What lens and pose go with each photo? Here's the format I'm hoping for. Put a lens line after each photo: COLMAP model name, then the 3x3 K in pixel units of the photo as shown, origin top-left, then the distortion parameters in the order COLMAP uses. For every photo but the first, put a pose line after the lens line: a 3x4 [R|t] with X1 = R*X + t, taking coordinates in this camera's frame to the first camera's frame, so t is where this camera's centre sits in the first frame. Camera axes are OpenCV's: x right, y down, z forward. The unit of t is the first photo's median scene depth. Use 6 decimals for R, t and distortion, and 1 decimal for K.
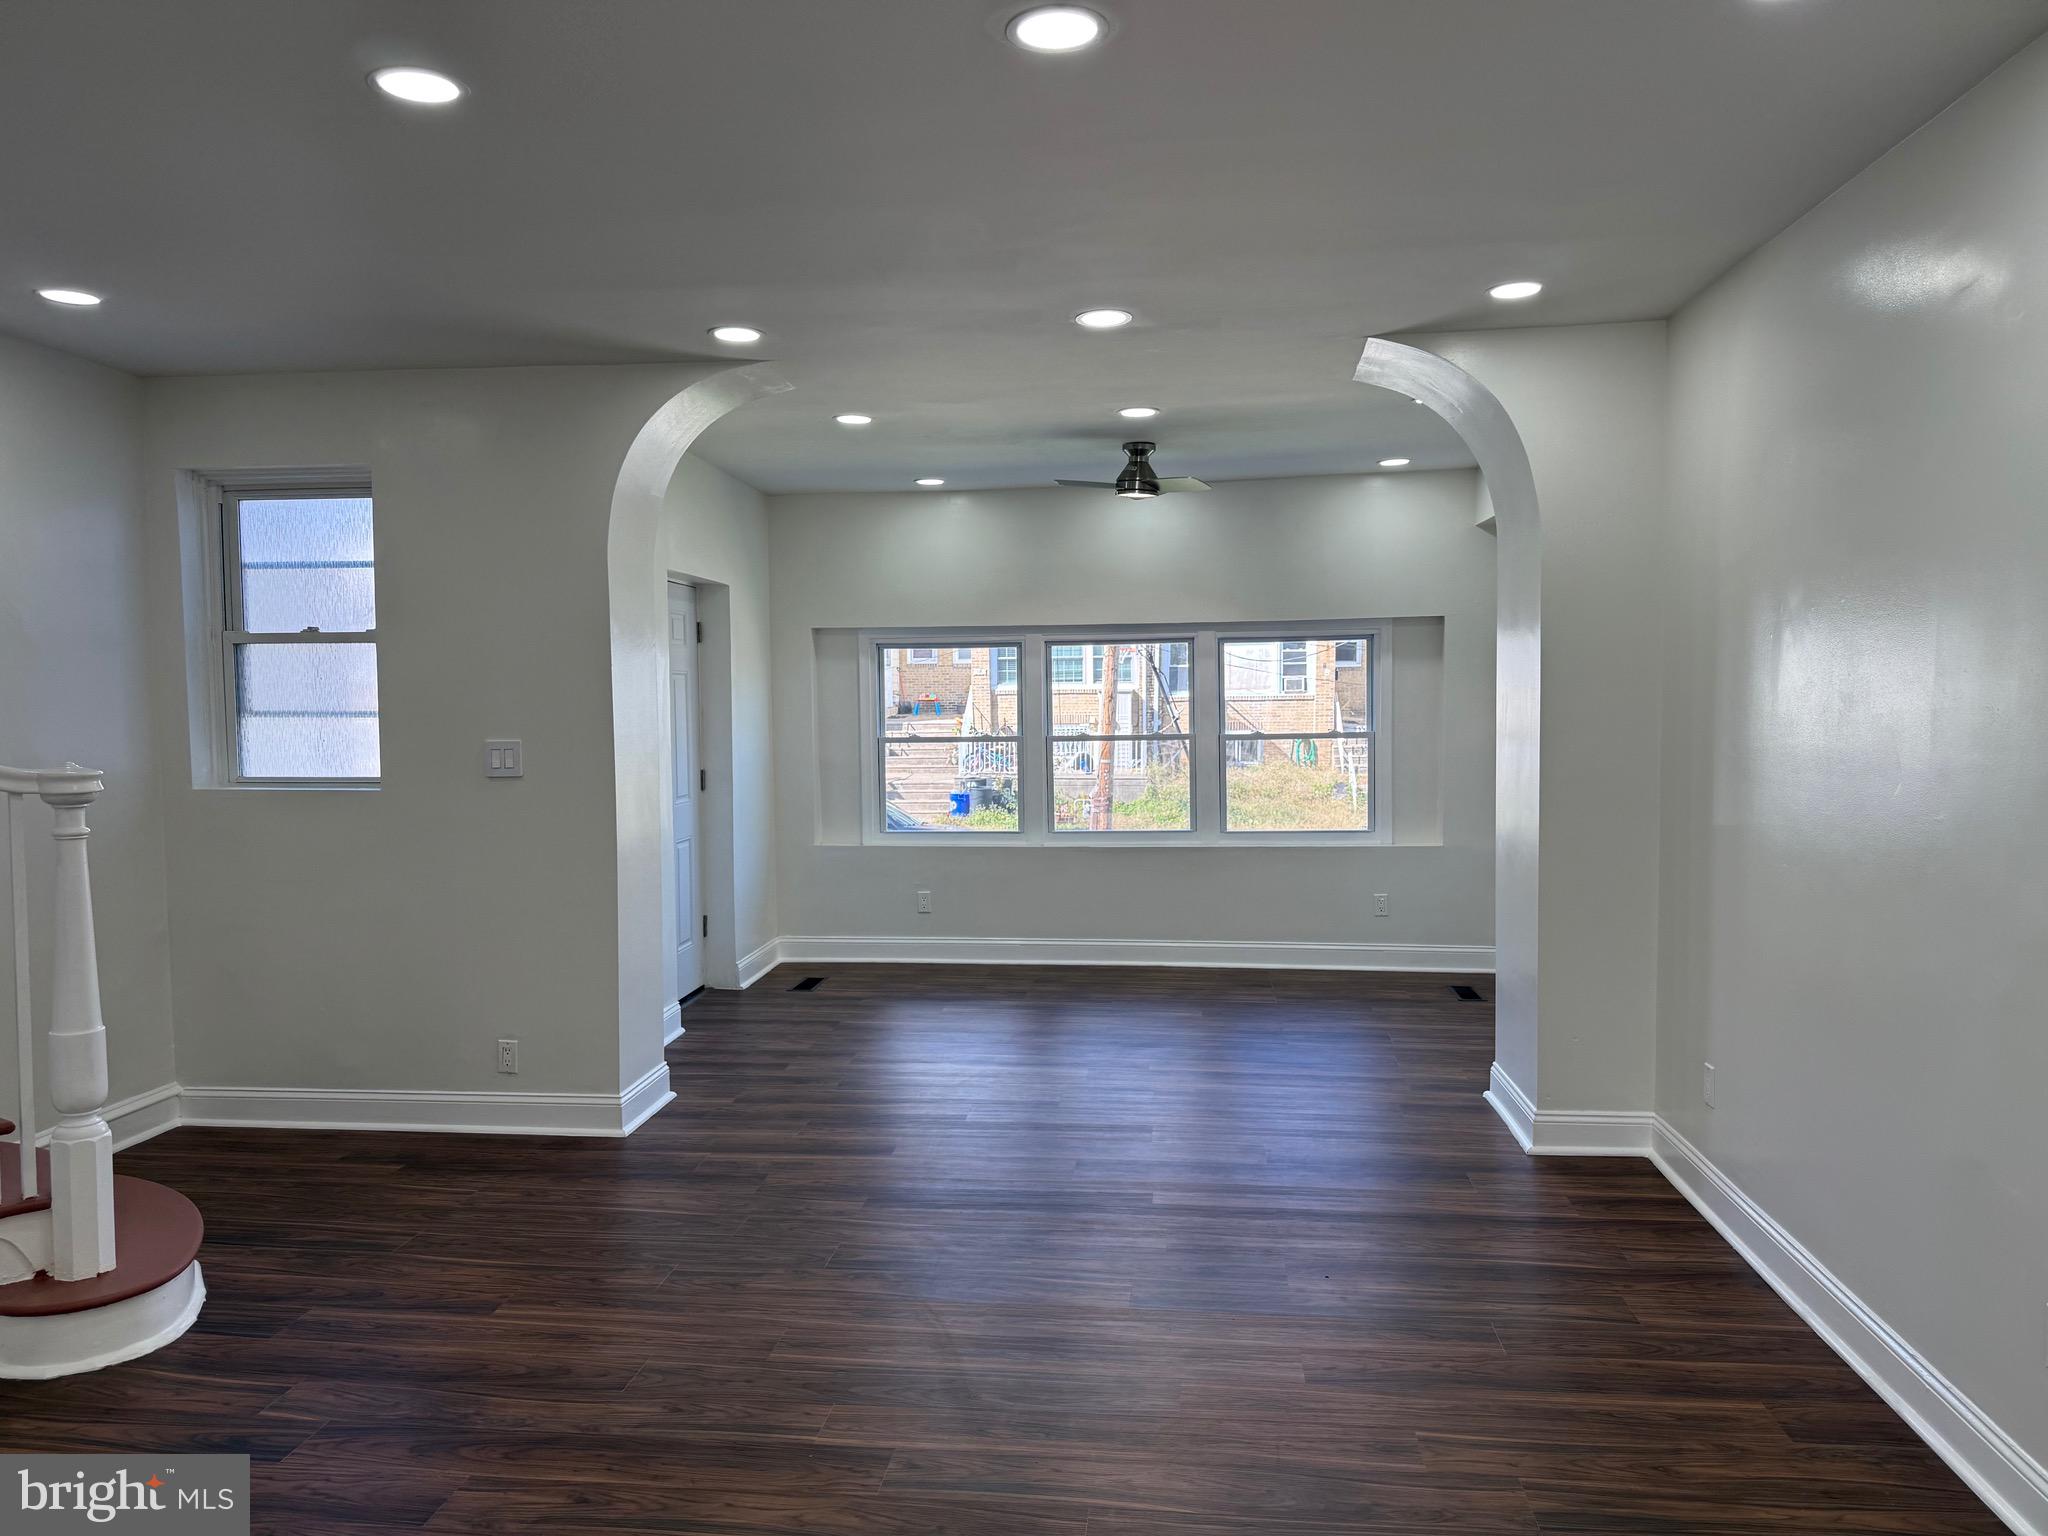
lens RADIAL K [[1438.4, 0, 1024.0], [0, 1438.4, 768.0], [0, 0, 1]] dist [0.103780, -0.122113]
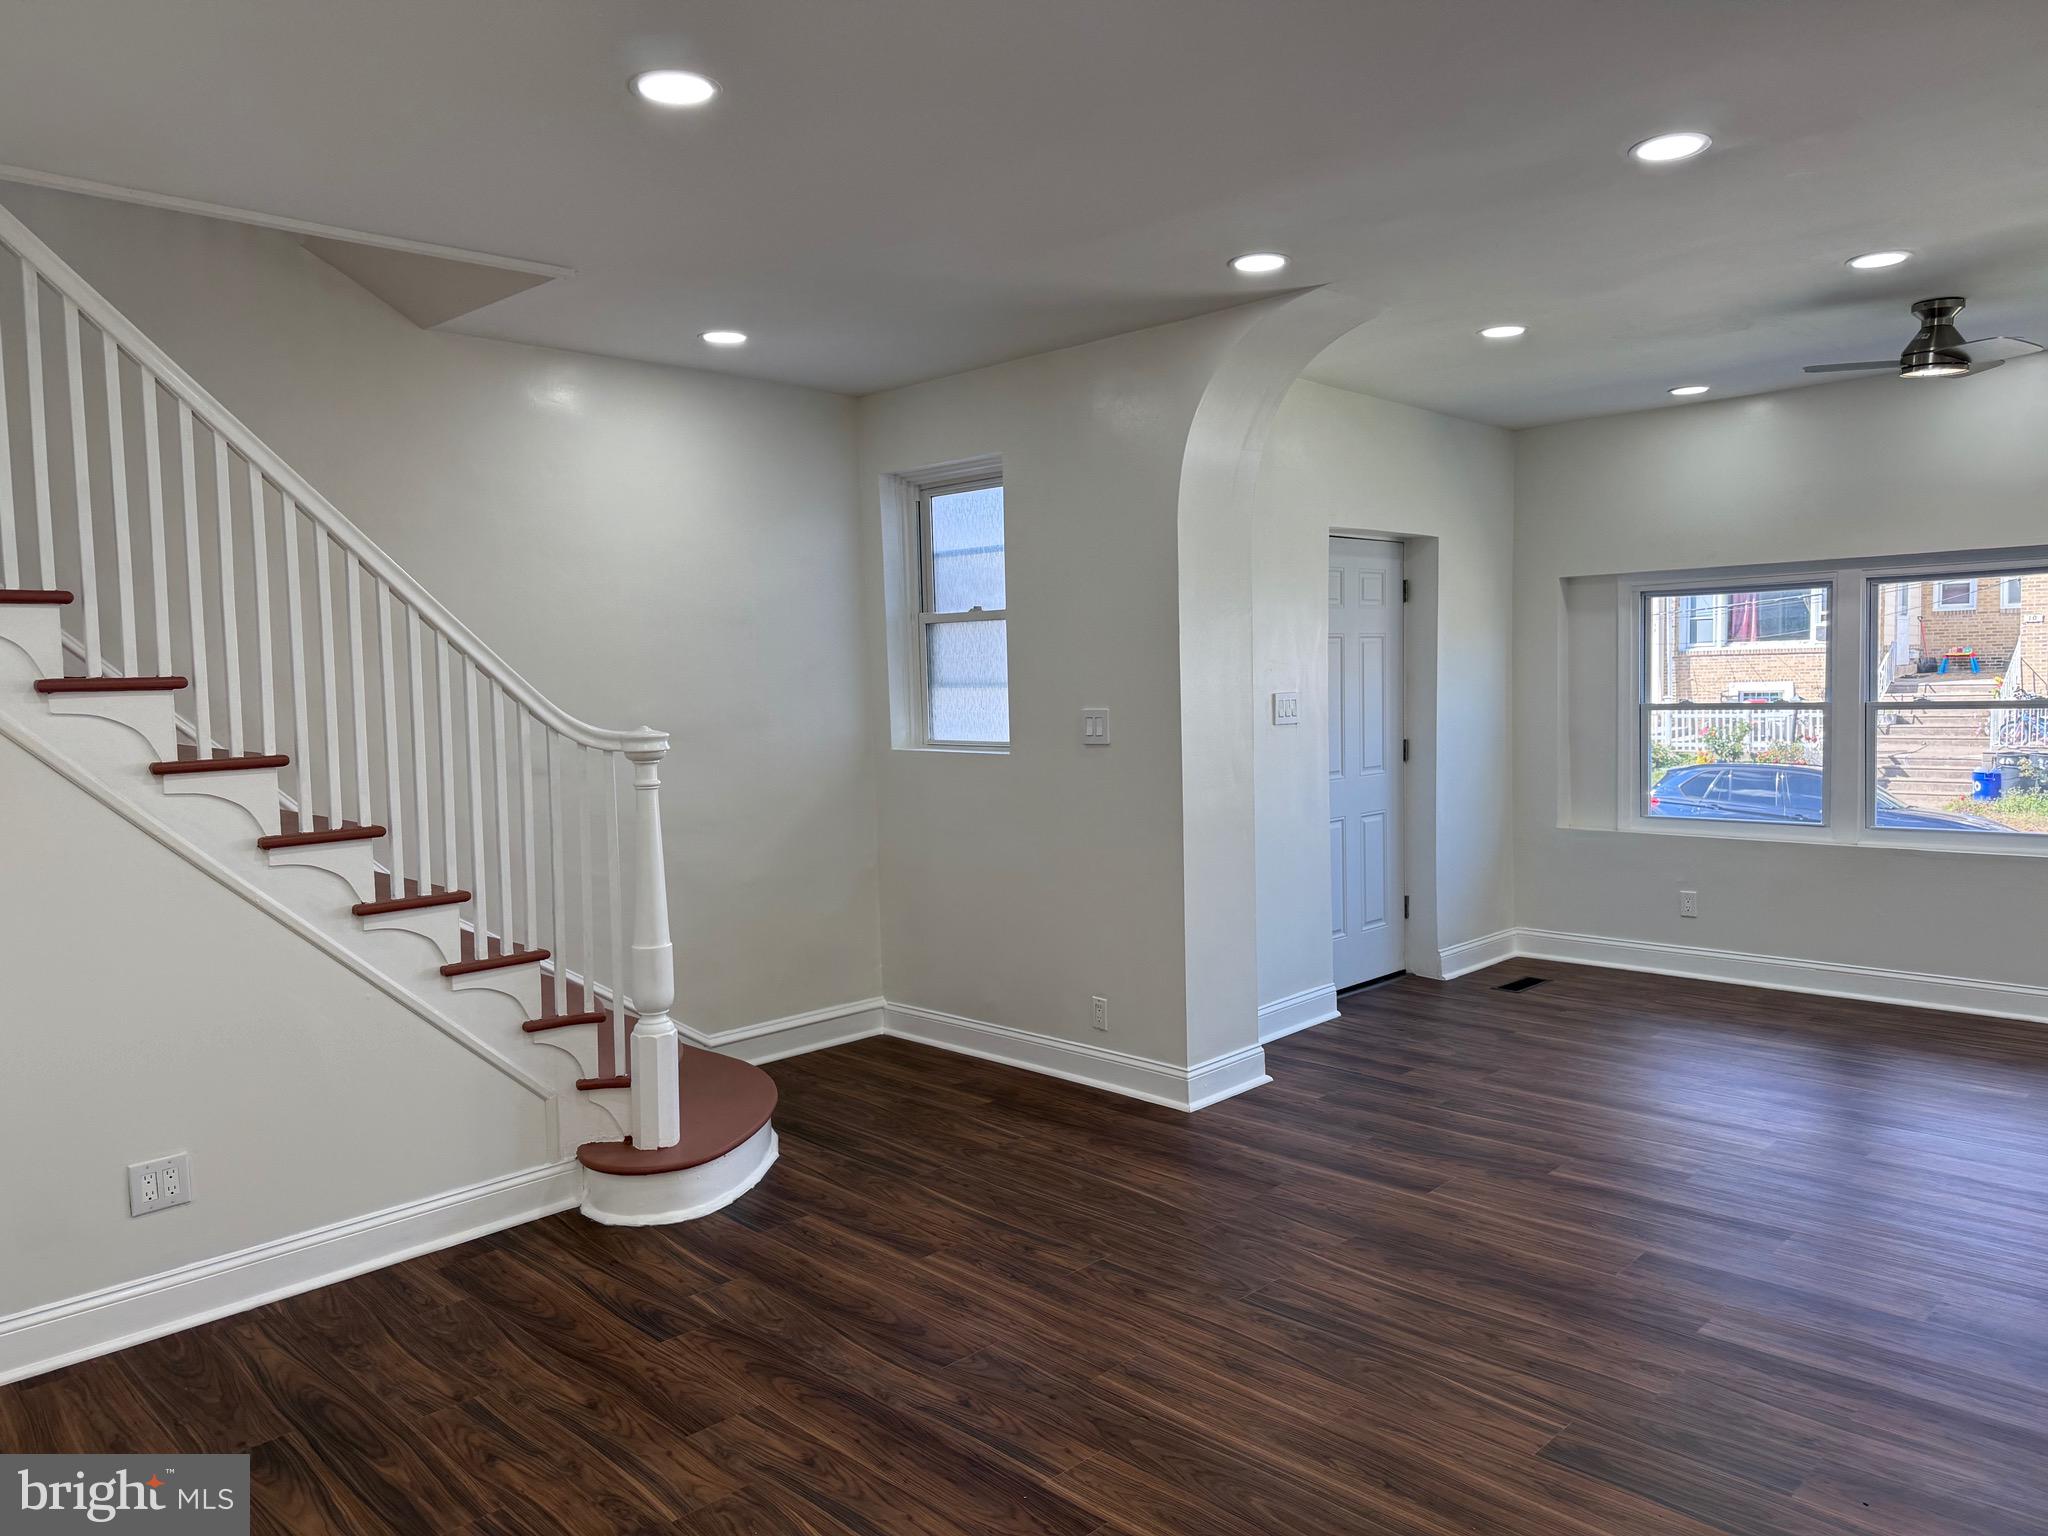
lens RADIAL K [[1438.4, 0, 1024.0], [0, 1438.4, 768.0], [0, 0, 1]] dist [0.103780, -0.122113]
pose [[0.785077, 0.029530, -0.618694, 0.226426], [-0.014227, 0.999459, 0.029651, -0.006110], [0.619235, -0.014476, 0.785073, 0.163417]]
